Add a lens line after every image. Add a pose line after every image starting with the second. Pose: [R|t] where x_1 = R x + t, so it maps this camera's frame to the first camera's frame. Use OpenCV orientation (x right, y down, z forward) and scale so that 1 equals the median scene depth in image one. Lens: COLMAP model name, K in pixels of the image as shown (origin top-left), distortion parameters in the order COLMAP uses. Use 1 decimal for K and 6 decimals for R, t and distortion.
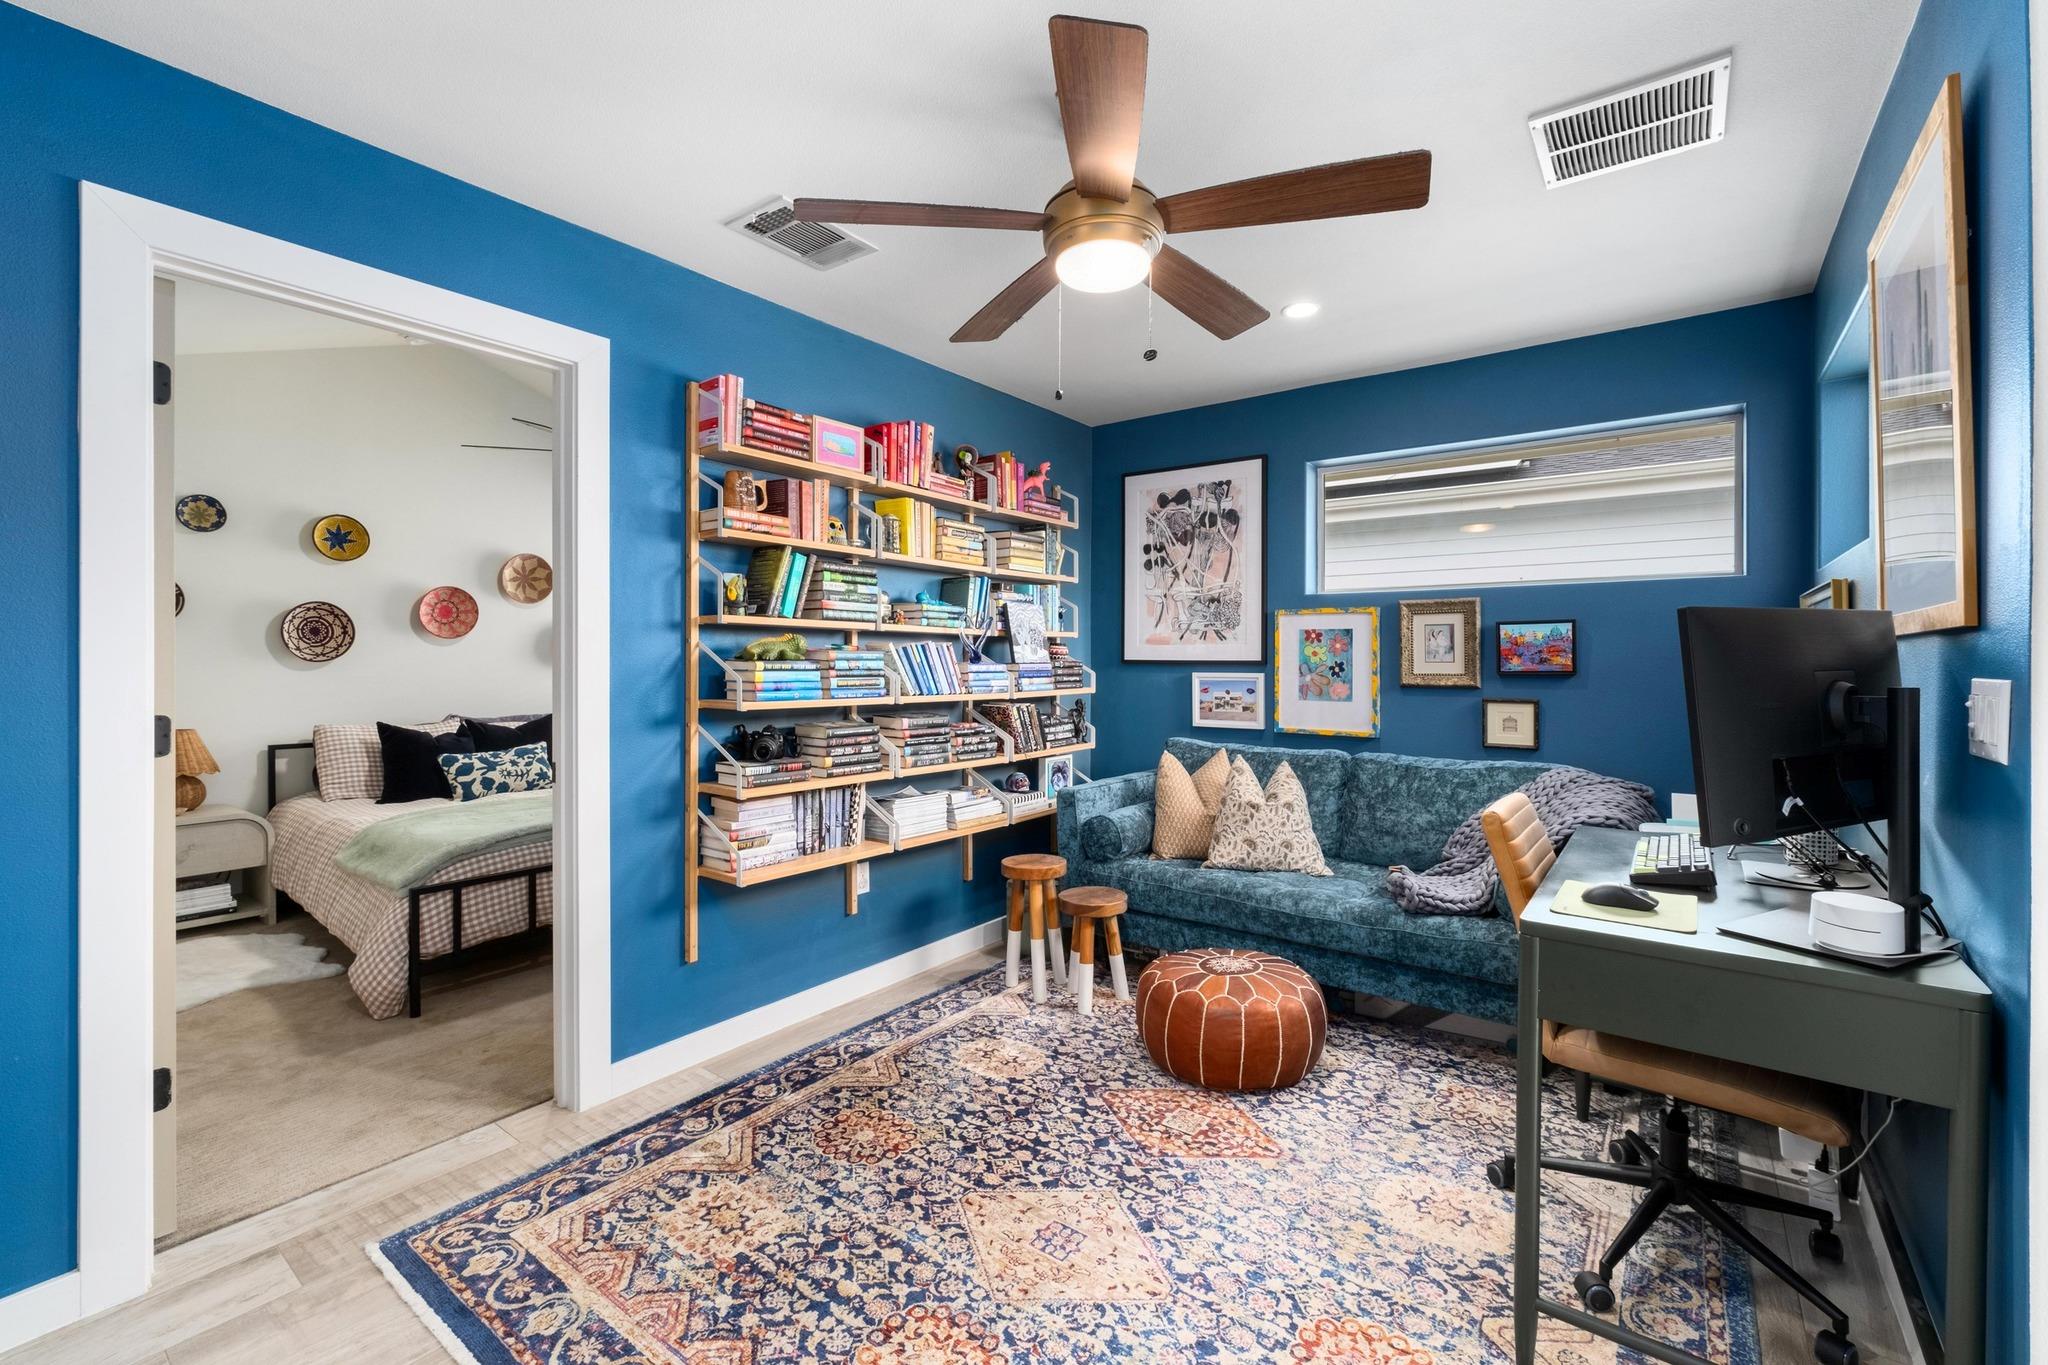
lens RADIAL K [[877.9, 0, 1034.8], [0, 877.9, 667.4], [0, 0, 1]] dist [-0.016205, 0.007330]
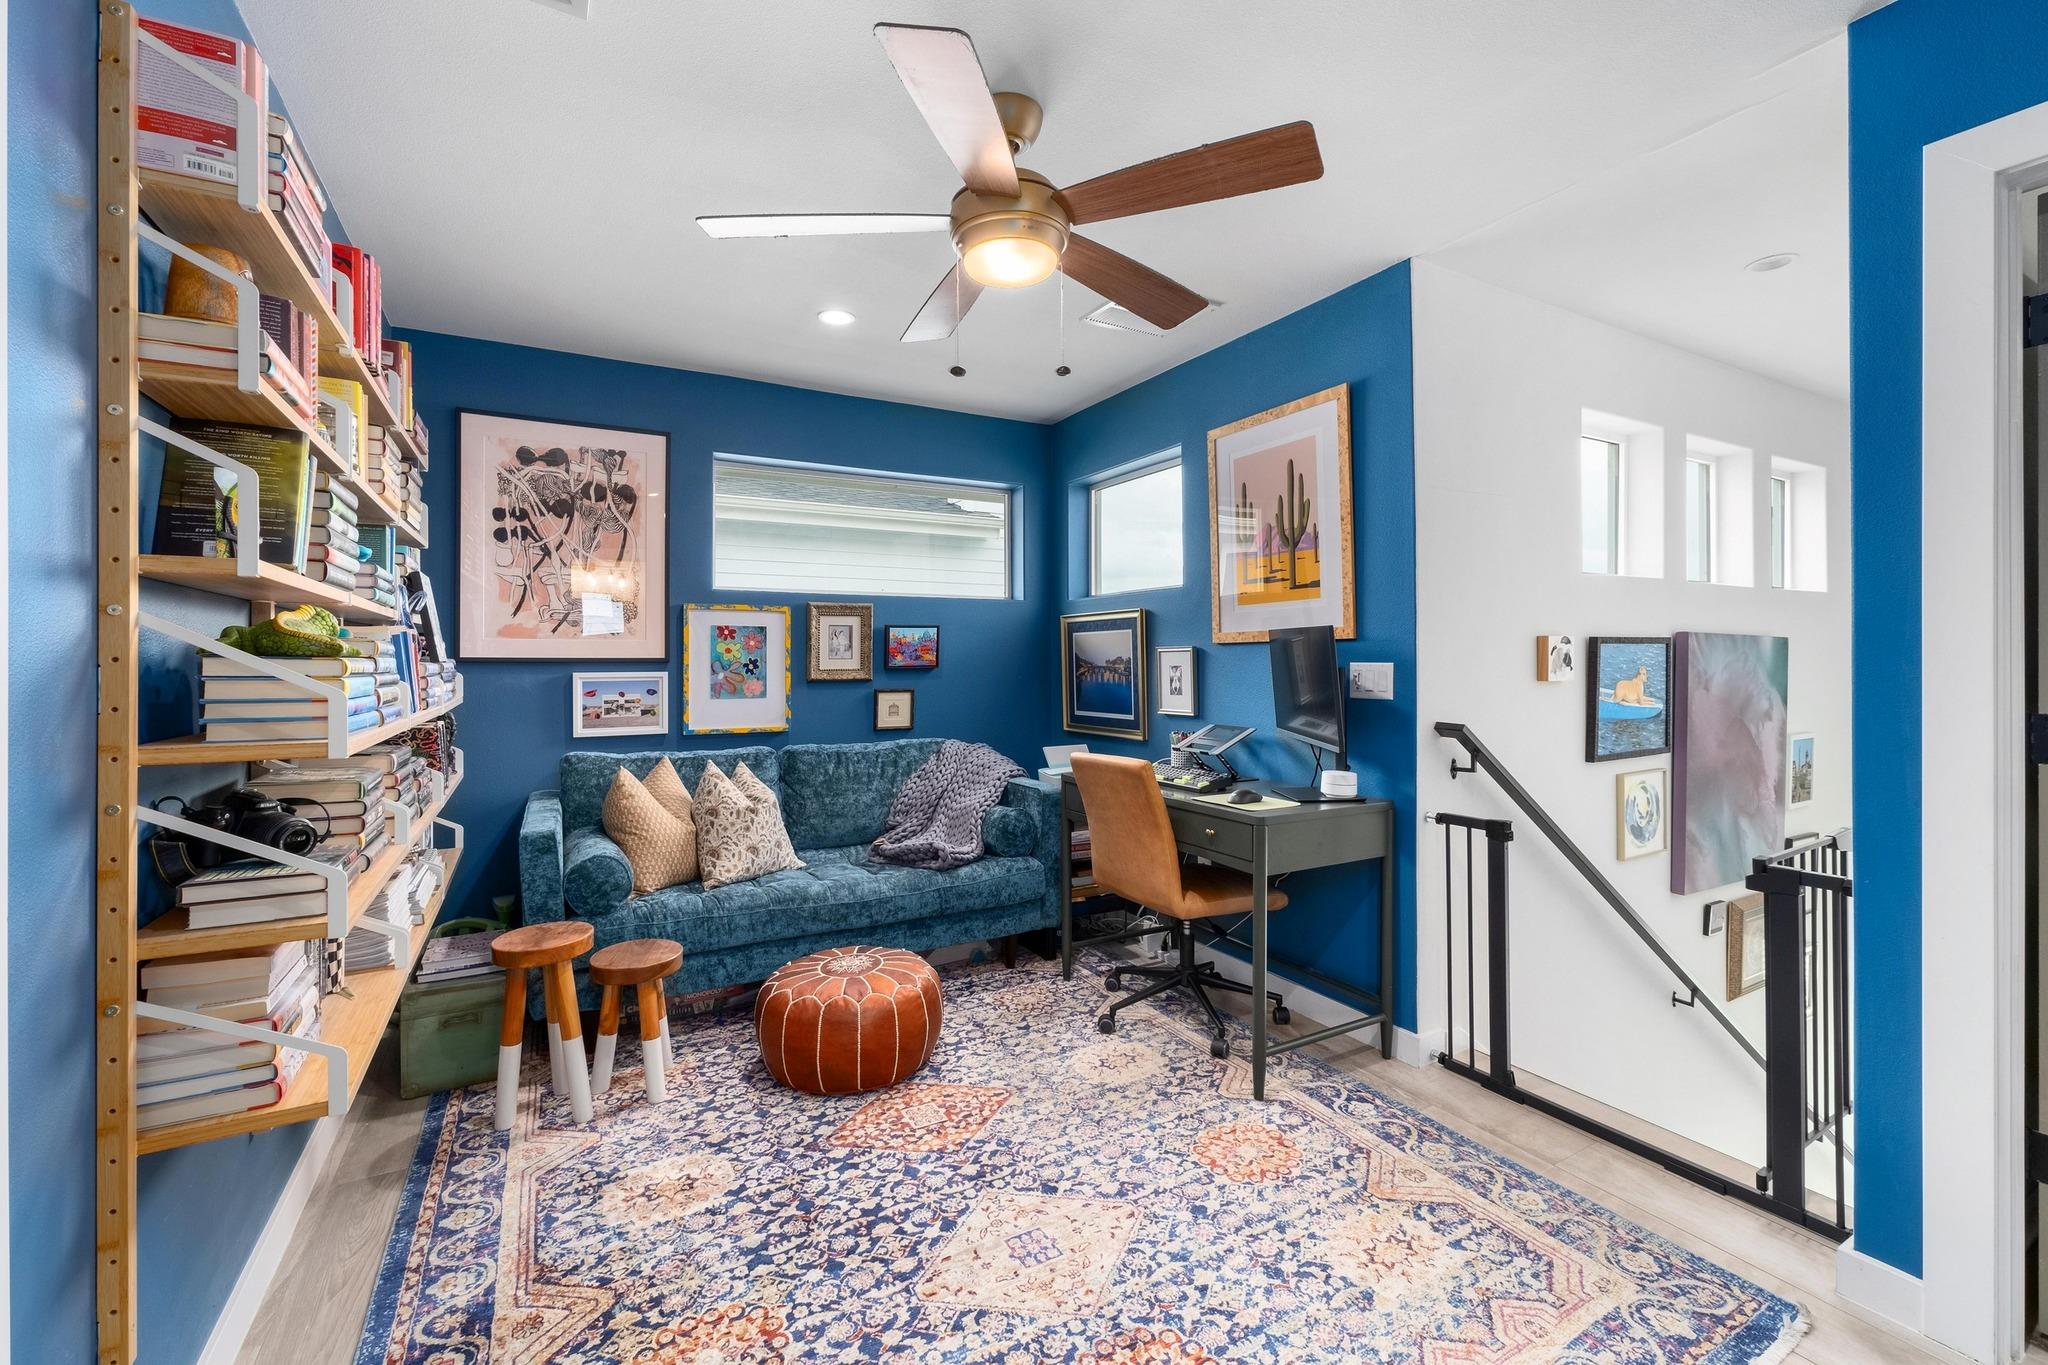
lens RADIAL K [[877.9, 0, 1009.8], [0, 877.9, 655.5], [0, 0, 1]] dist [-0.016205, 0.007330]
pose [[0.396159, 0.001332, 0.918181, -0.403696], [0.010062, 0.999933, -0.005792, -0.001207], [-0.918127, 0.011533, 0.396119, 0.287200]]
